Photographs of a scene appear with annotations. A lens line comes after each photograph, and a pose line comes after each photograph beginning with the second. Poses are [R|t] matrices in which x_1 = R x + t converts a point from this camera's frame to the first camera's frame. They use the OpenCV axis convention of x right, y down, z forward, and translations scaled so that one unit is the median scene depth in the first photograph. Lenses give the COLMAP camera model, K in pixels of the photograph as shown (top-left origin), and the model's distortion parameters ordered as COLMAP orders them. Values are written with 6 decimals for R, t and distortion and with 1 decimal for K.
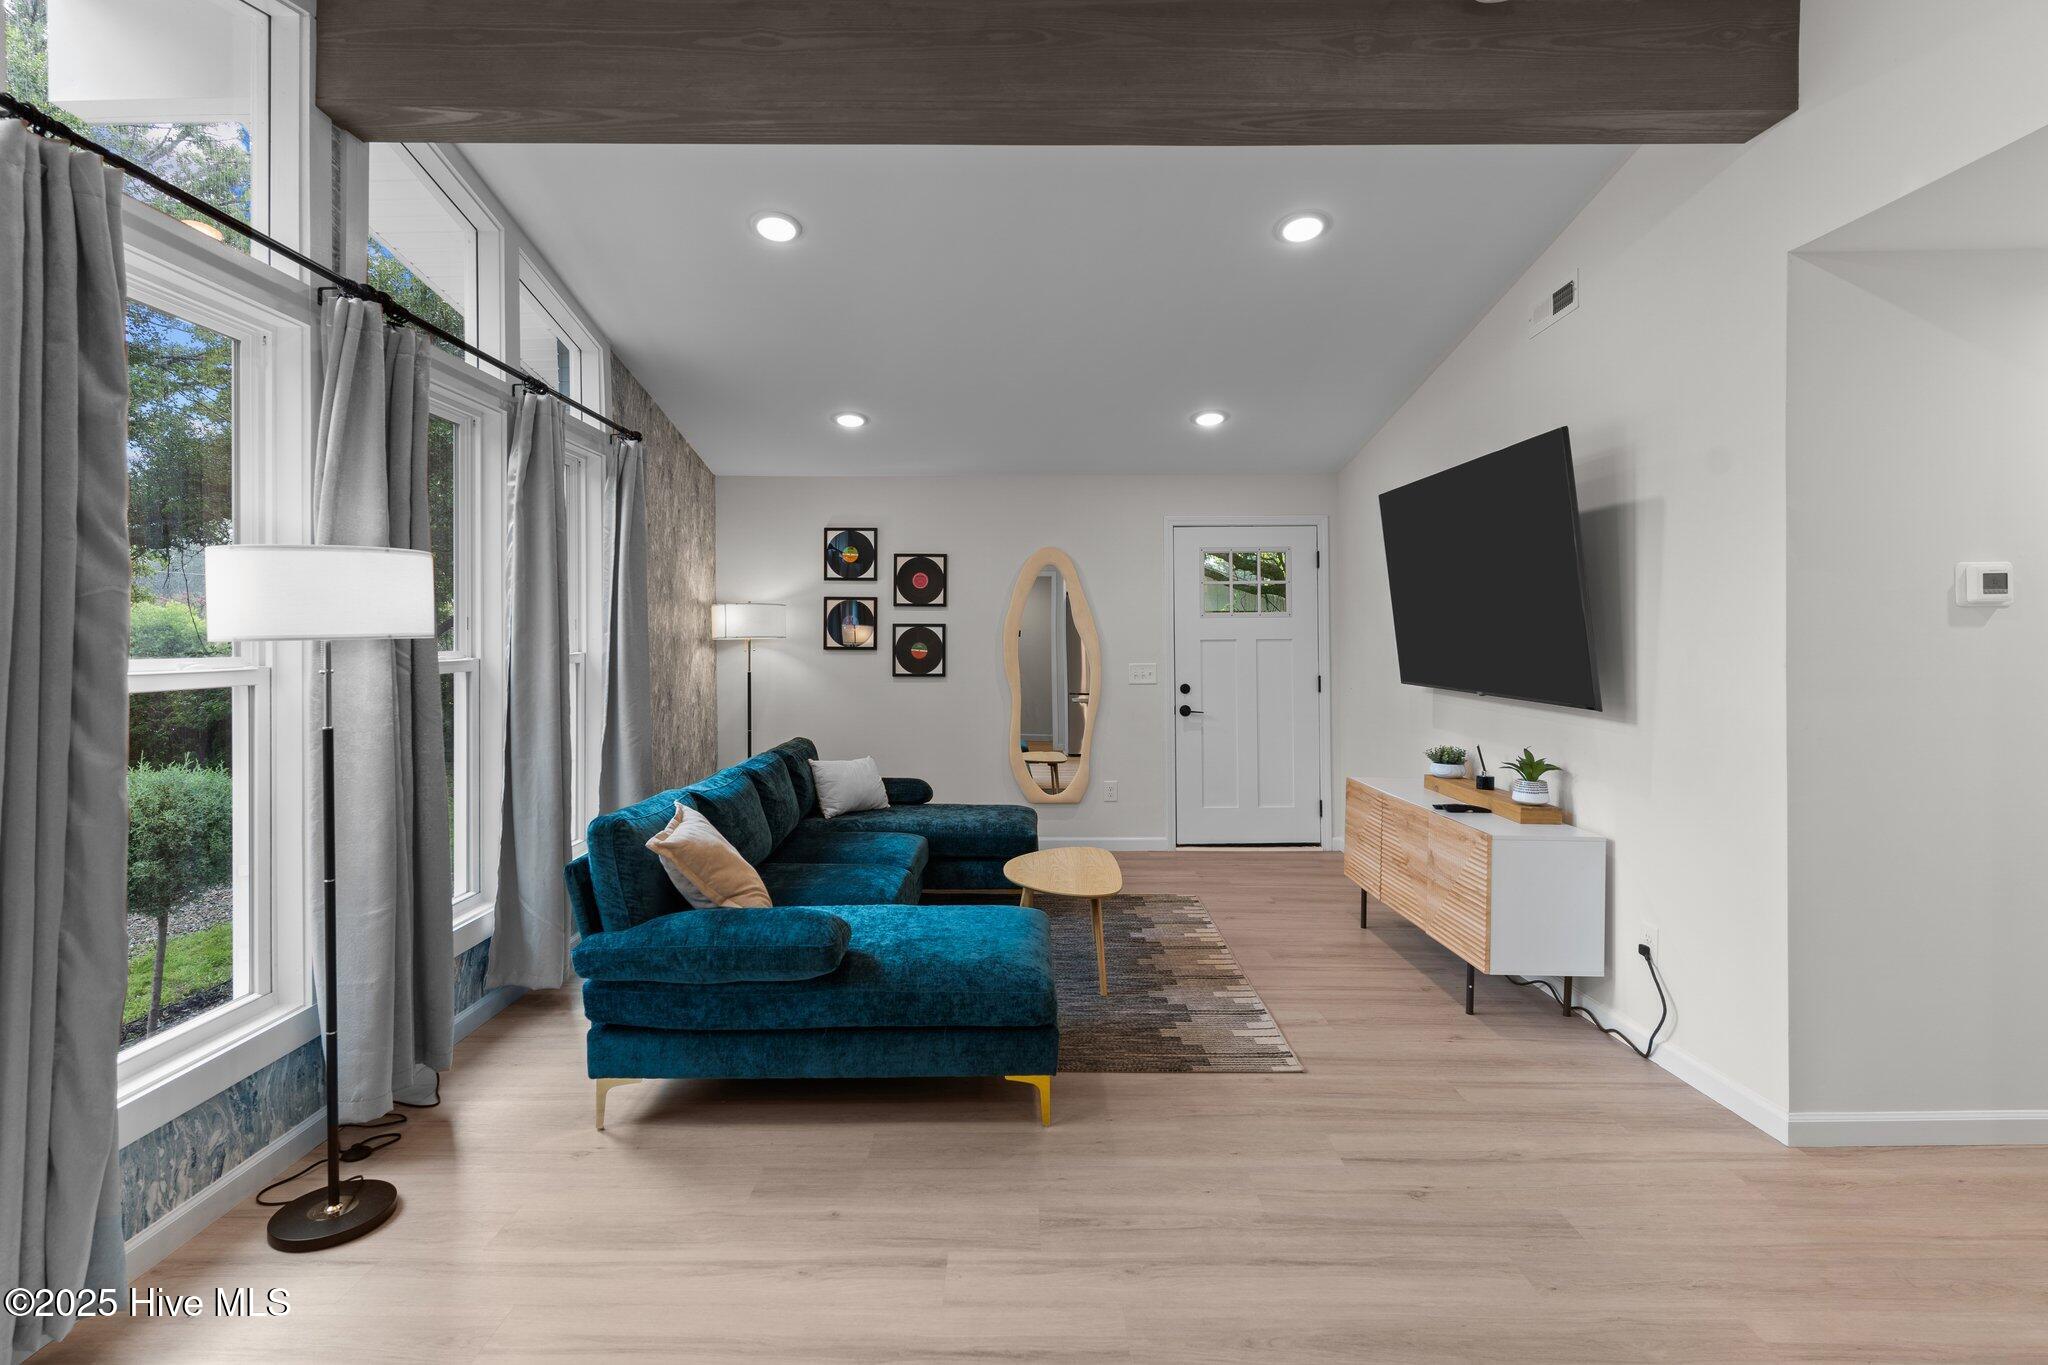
lens RADIAL K [[992.6, 0, 1019.0], [0, 992.6, 636.4], [0, 0, 1]] dist [-0.000326, -0.000152]
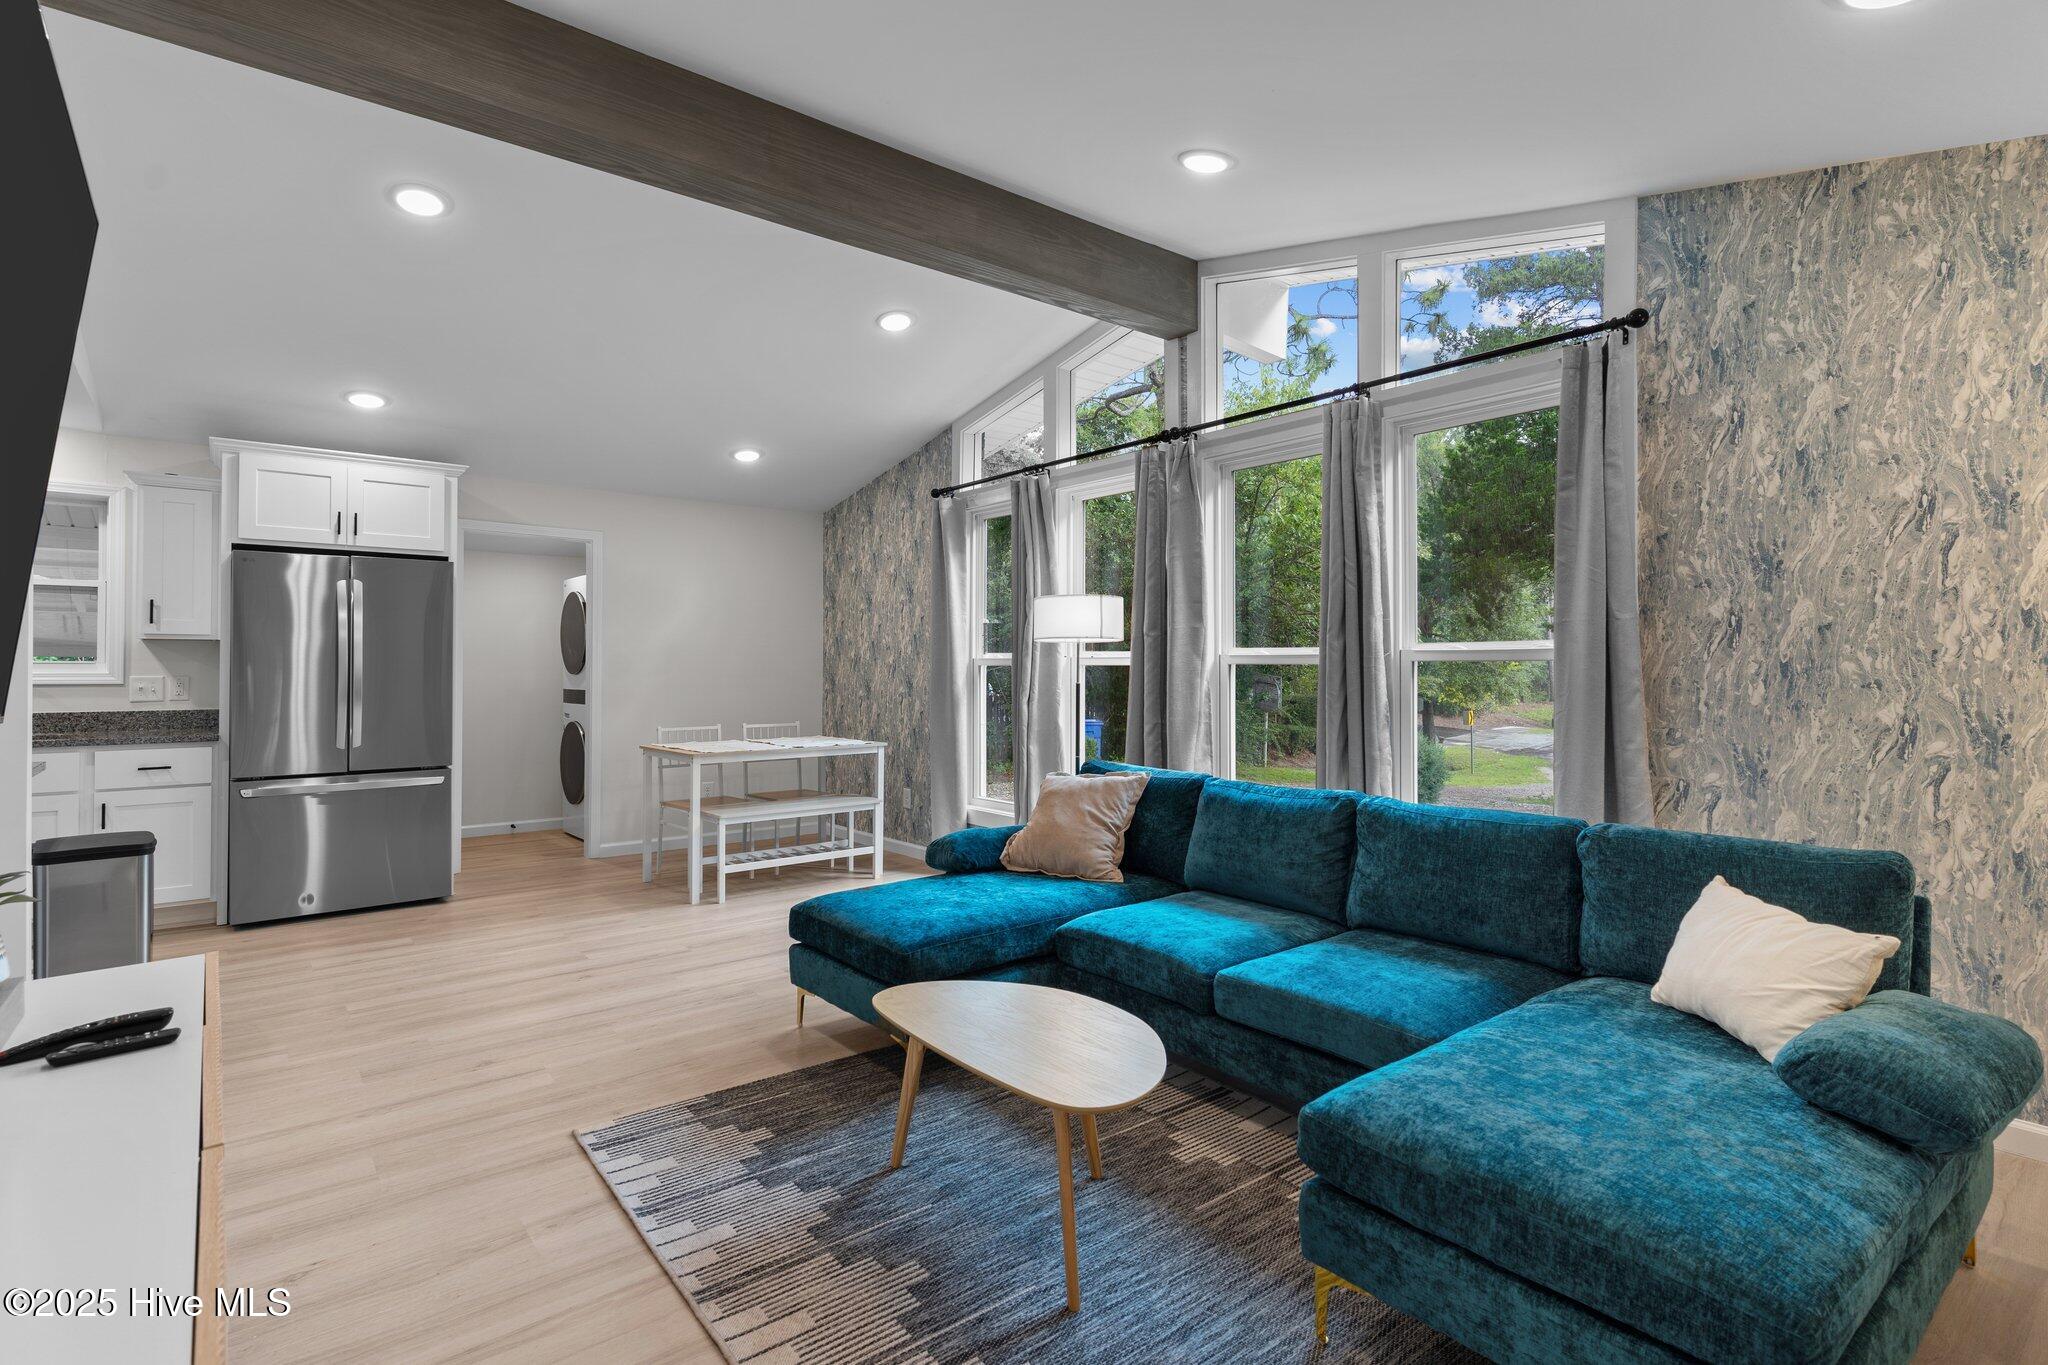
lens RADIAL K [[990.6, 0, 1012.3], [0, 990.6, 655.6], [0, 0, 1]] dist [0.002356, -0.000046]
pose [[-0.782774, -0.008201, -0.622252, 0.437634], [0.001184, 0.999892, -0.014667, 0.040970], [0.622305, -0.012217, -0.782679, 1.585300]]
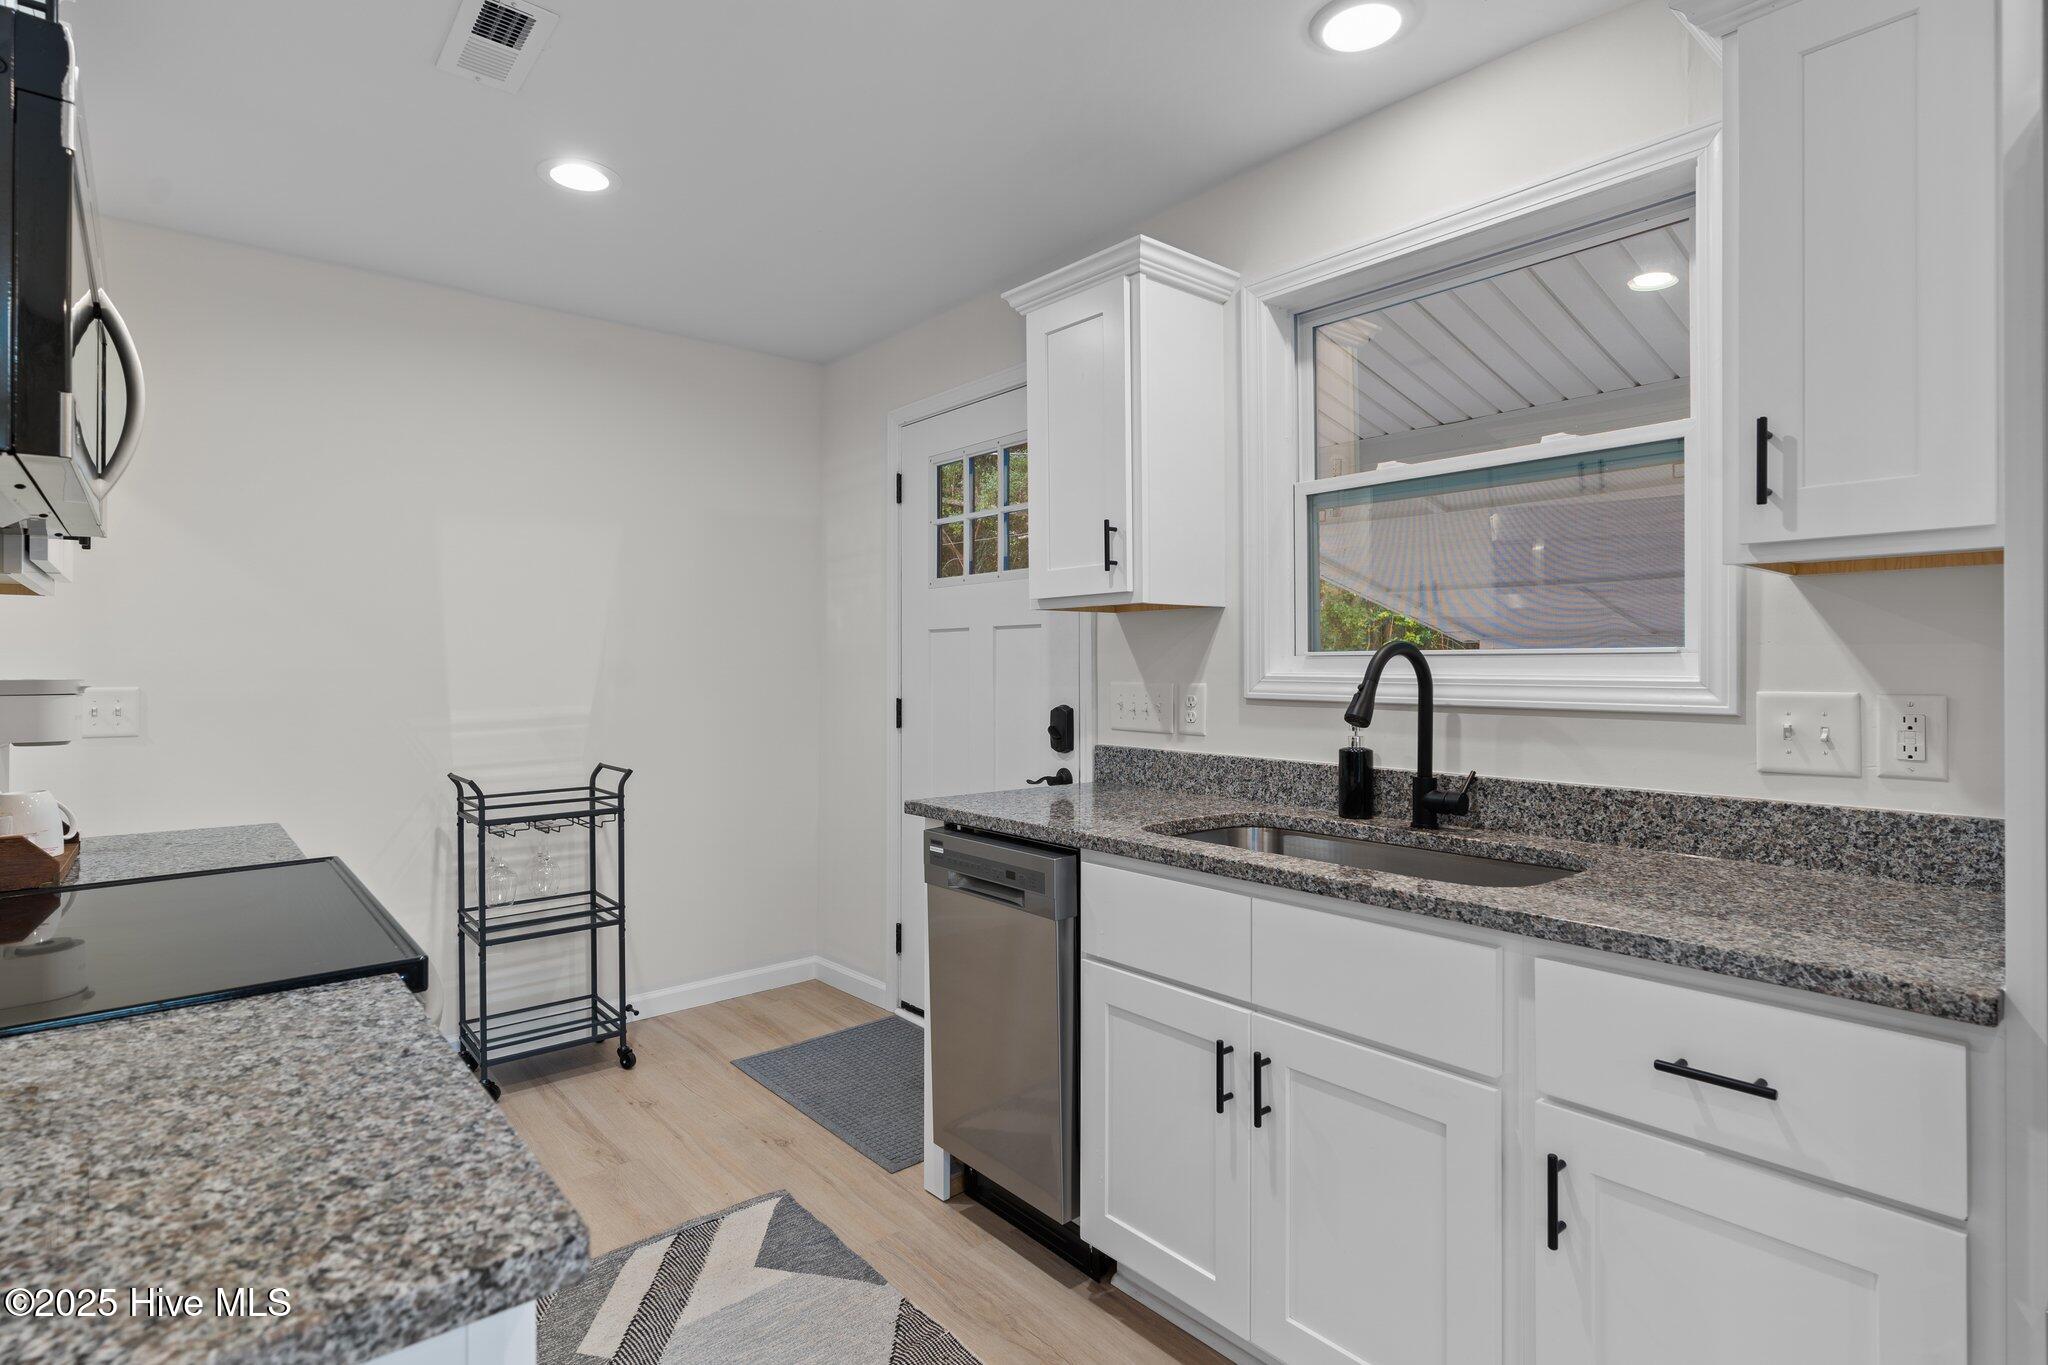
lens RADIAL K [[1022.6, 0, 1018.3], [0, 1022.6, 663.4], [0, 0, 1]] dist [0.000997, 0.000050]
pose [[-0.641282, 0.004556, 0.767292, 0.400597], [-0.001590, 0.999972, -0.007266, 0.039439], [-0.767304, -0.005879, -0.641257, 0.316134]]
